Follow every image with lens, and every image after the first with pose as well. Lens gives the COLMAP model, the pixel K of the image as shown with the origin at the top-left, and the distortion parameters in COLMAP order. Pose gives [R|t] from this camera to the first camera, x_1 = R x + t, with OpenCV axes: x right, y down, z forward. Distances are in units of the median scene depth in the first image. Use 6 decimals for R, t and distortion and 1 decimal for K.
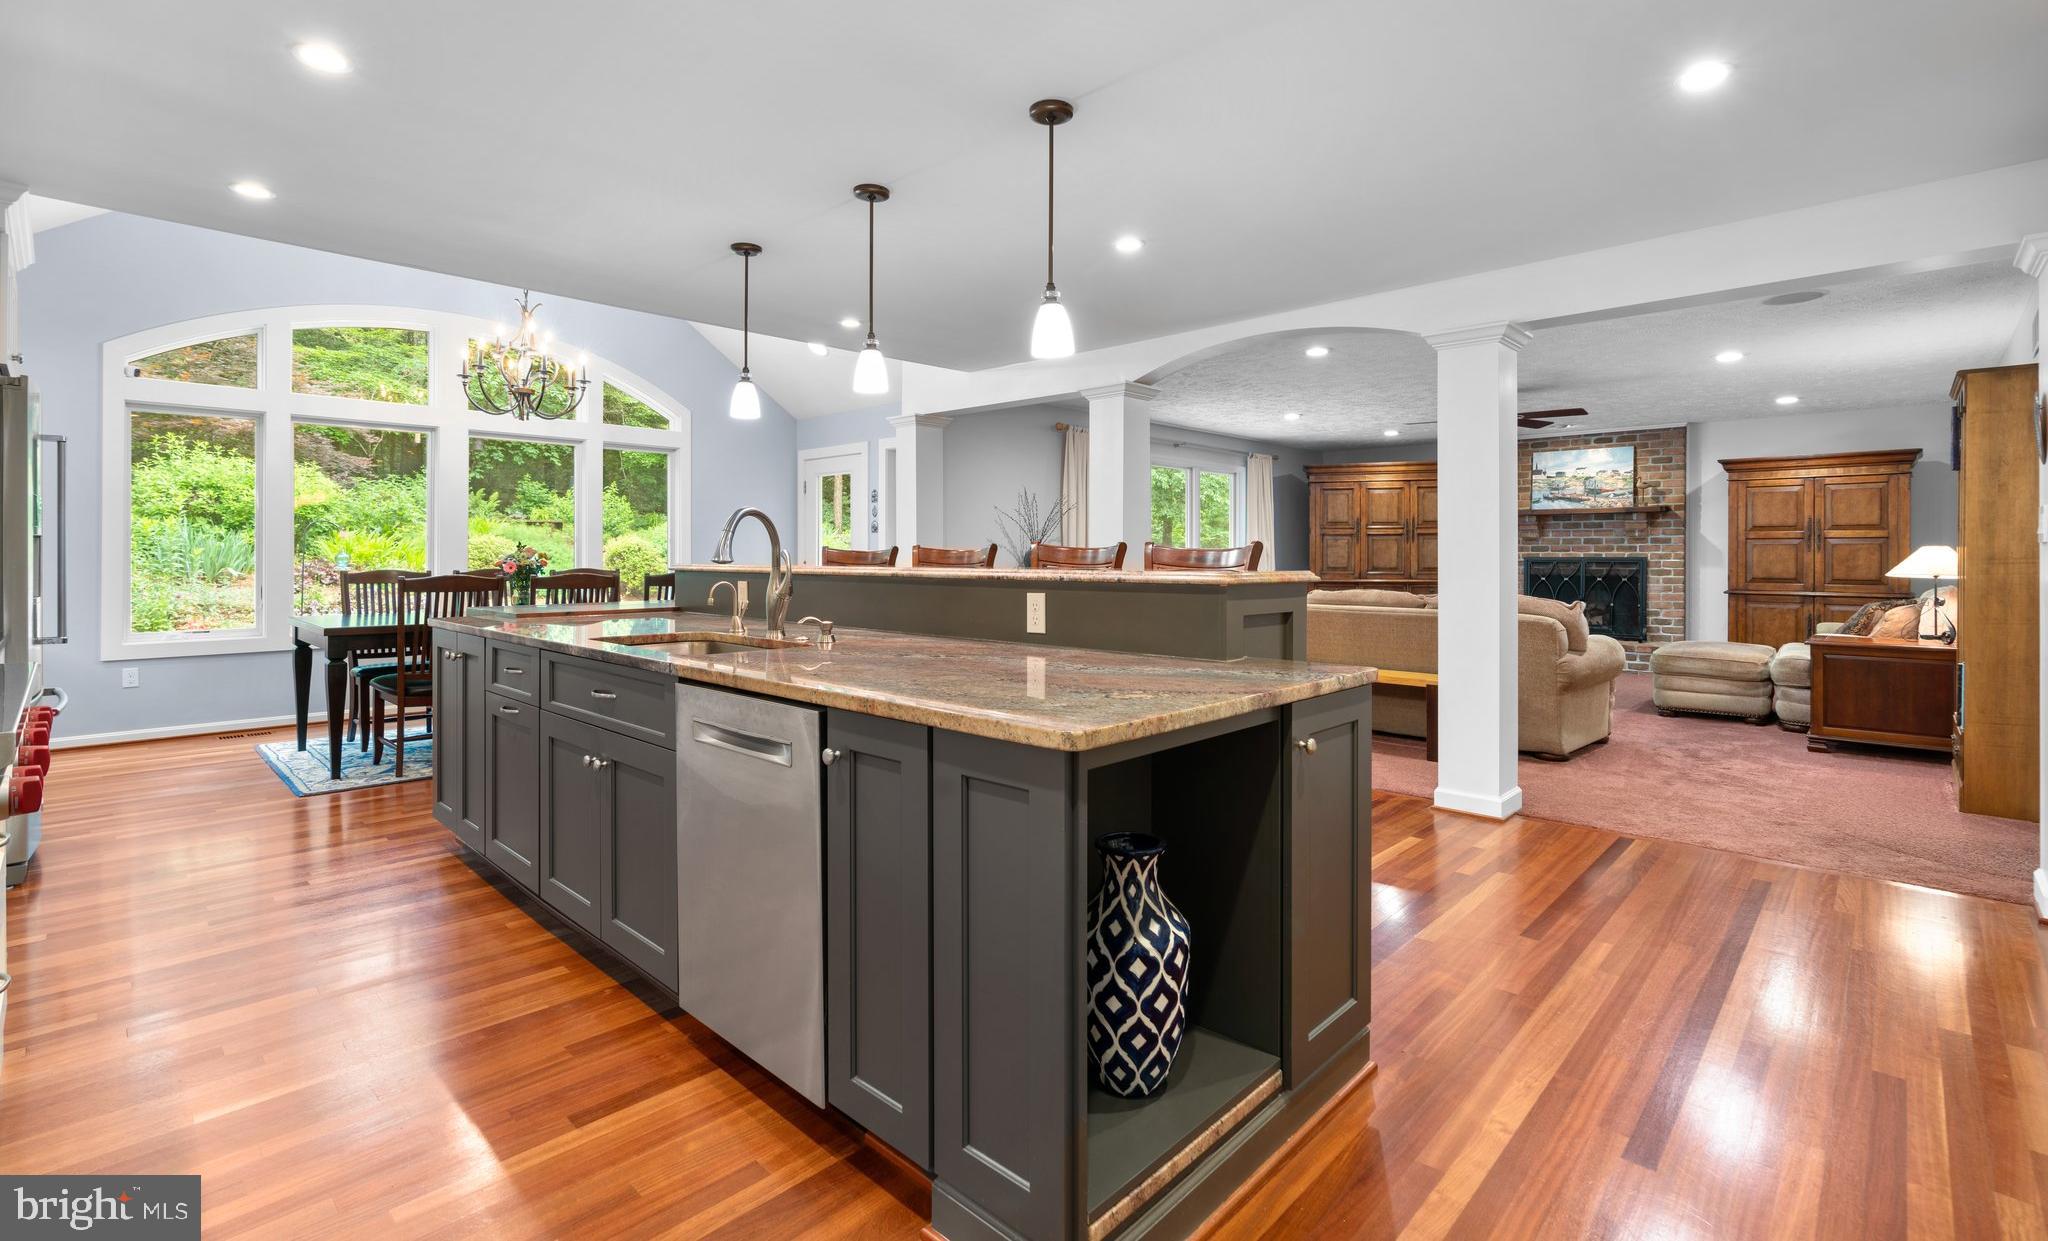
lens RADIAL K [[923.6, 0, 1022.0], [0, 923.6, 553.8], [0, 0, 1]] dist [-0.000775, -0.000056]
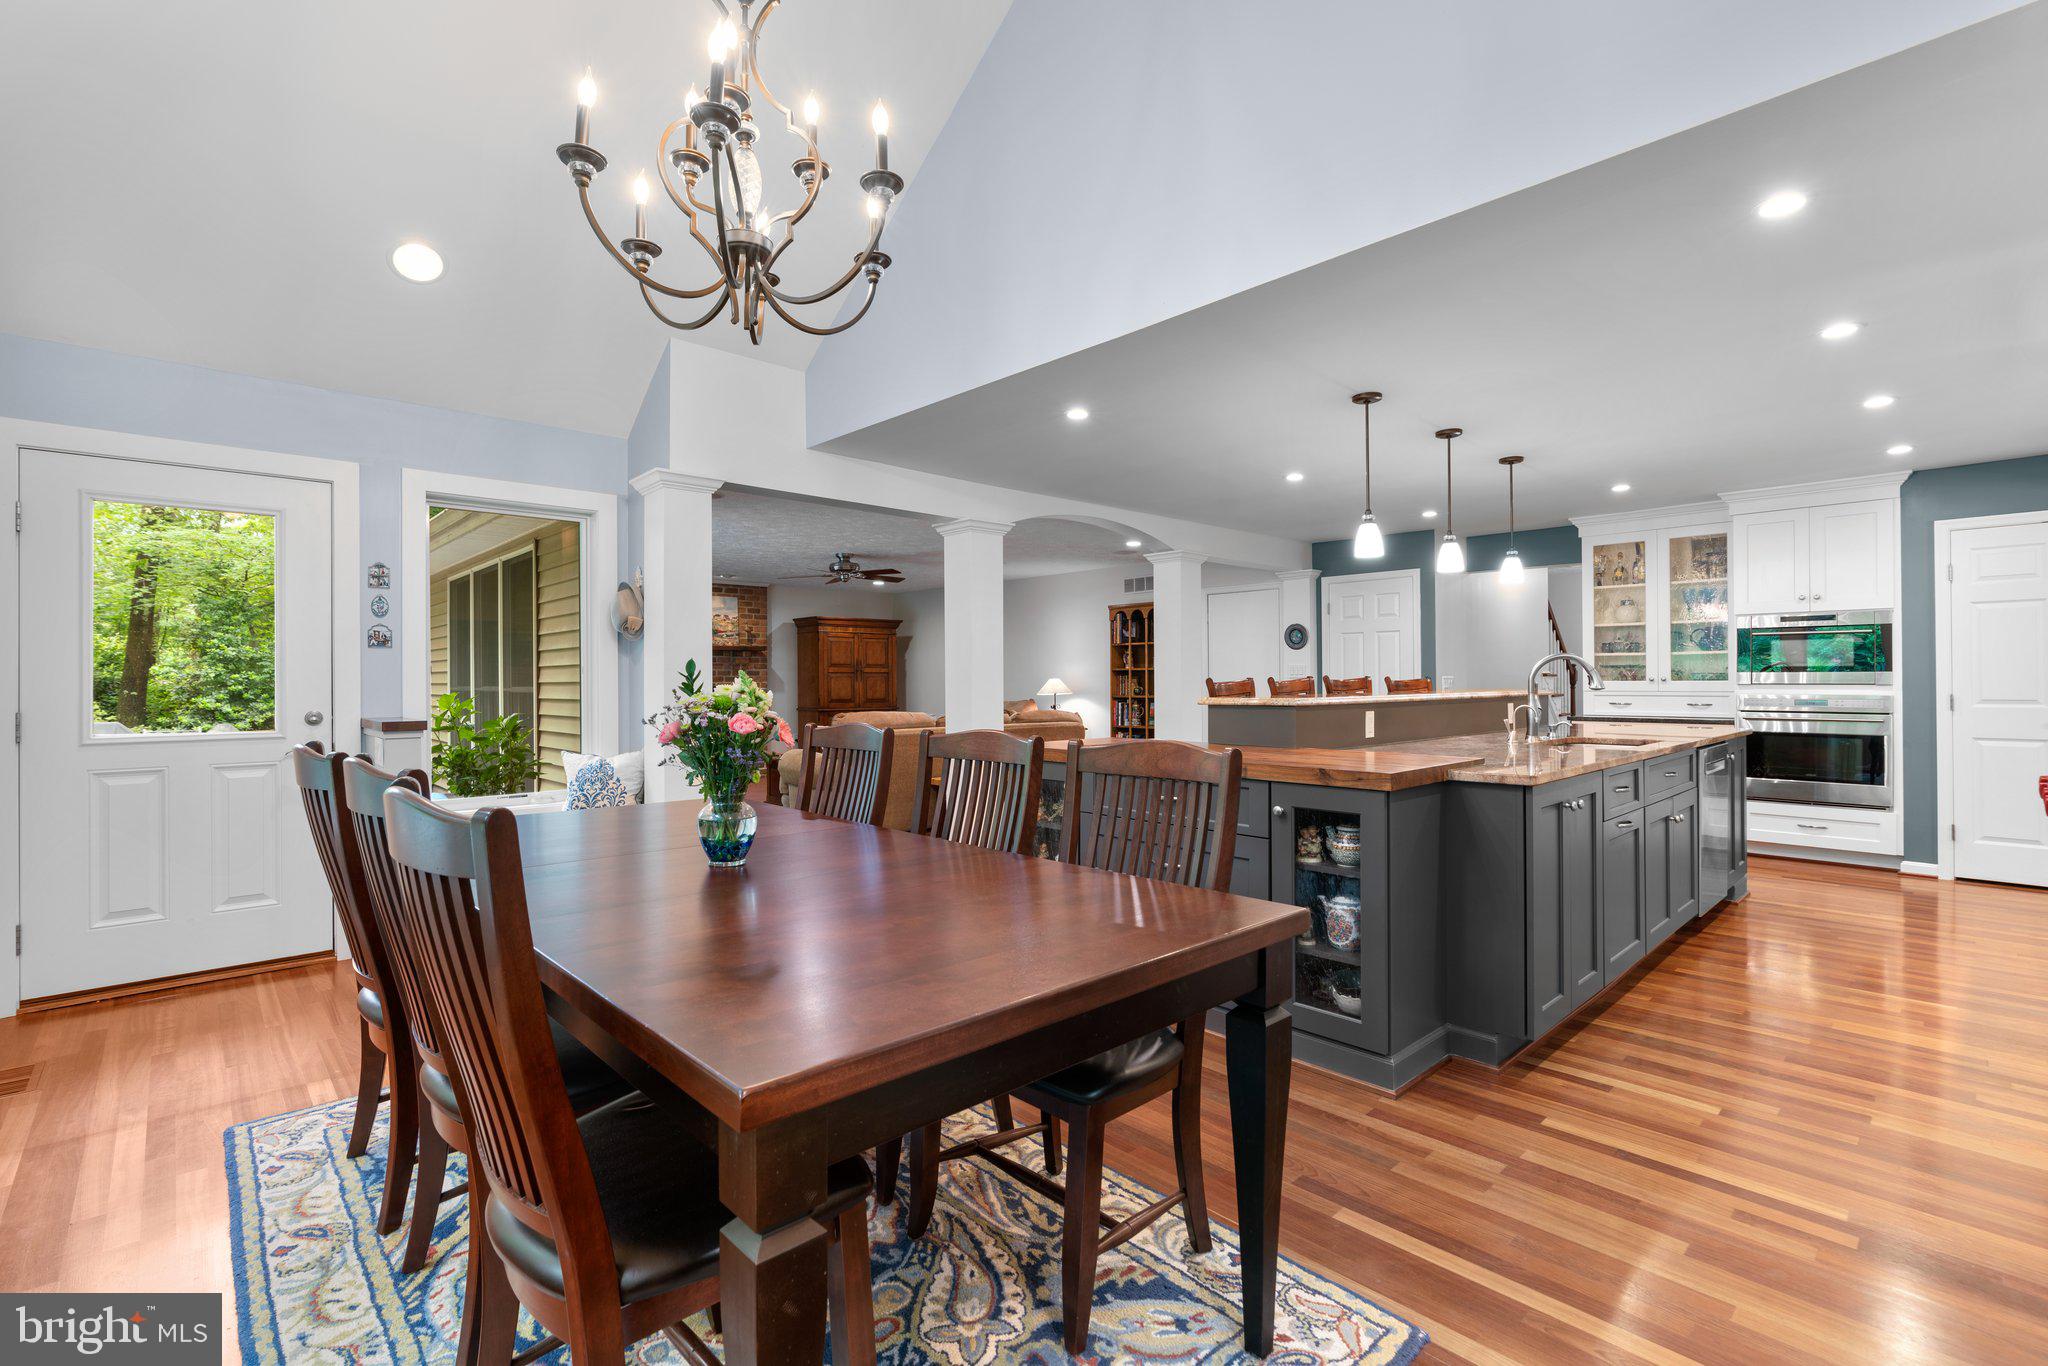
lens RADIAL K [[910.9, 0, 1024.0], [0, 910.9, 683.0], [0, 0, 1]] dist [-0.000647, -0.000026]
pose [[0.053302, -0.002834, 0.998574, -1.476723], [0.004361, 0.999987, 0.002605, -0.008377], [-0.998569, 0.004216, 0.053314, 1.450939]]
